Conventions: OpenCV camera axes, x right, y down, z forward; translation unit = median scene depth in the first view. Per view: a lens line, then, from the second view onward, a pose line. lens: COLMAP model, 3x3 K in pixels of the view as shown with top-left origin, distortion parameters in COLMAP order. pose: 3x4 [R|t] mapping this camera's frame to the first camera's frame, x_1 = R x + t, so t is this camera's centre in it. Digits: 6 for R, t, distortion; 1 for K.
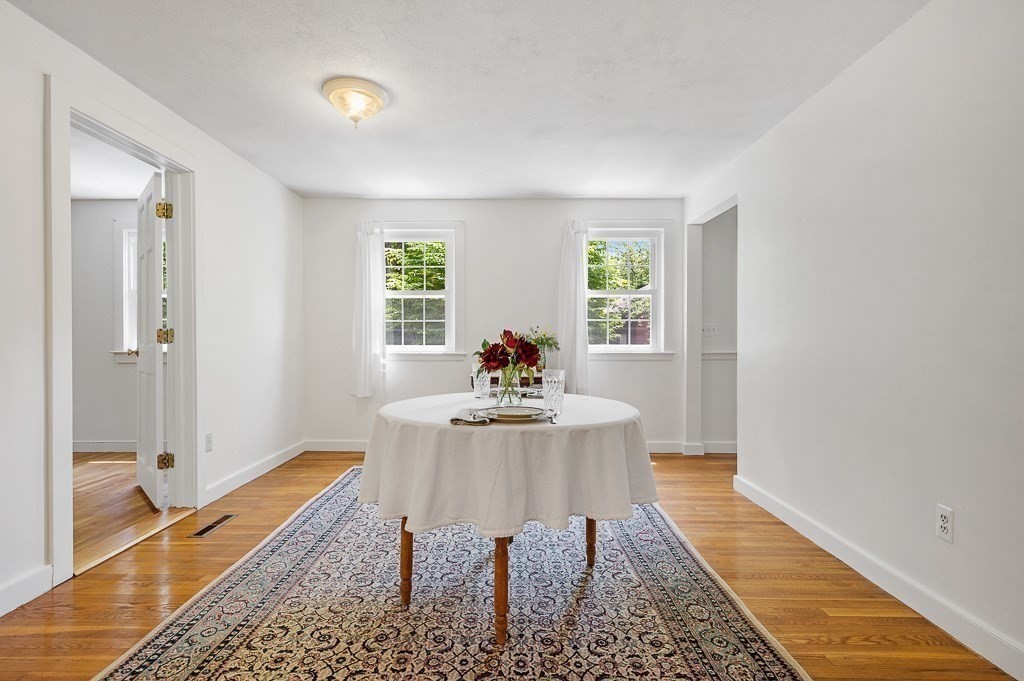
lens RADIAL K [[502.5, 0, 506.1], [0, 502.5, 338.2], [0, 0, 1]] dist [0.000535, 0.000060]
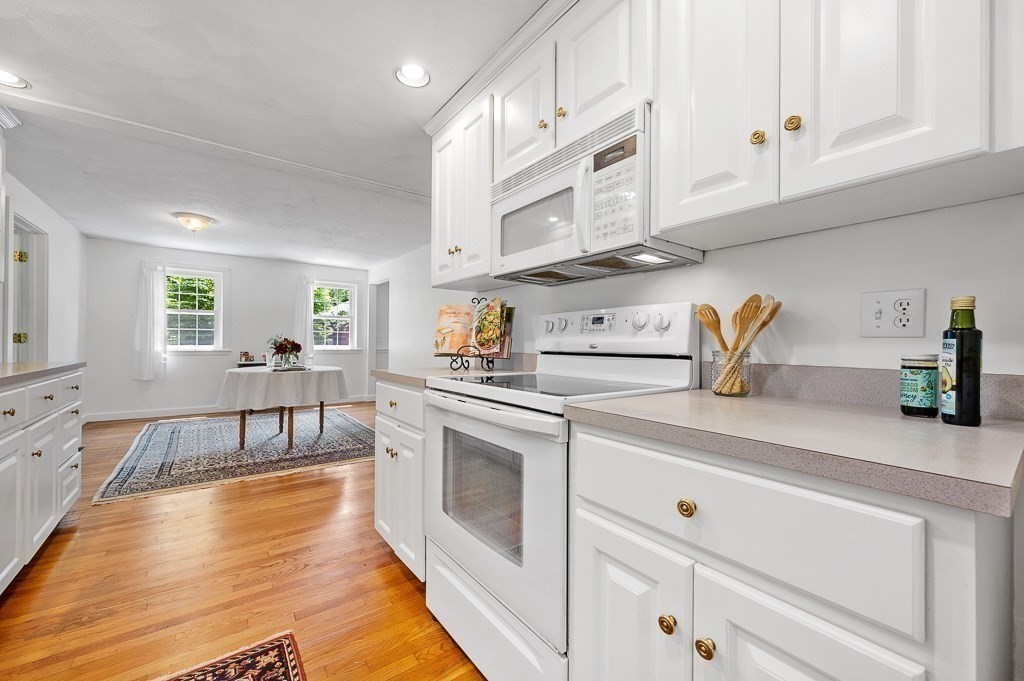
lens RADIAL K [[414.2, 0, 517.0], [0, 414.2, 340.4], [0, 0, 1]] dist [-0.000393, 0.000277]
pose [[0.793394, 0.008443, 0.608650, -0.161560], [-0.006996, 0.999964, -0.004751, -0.001559], [-0.608668, -0.000489, 0.793425, -0.623498]]
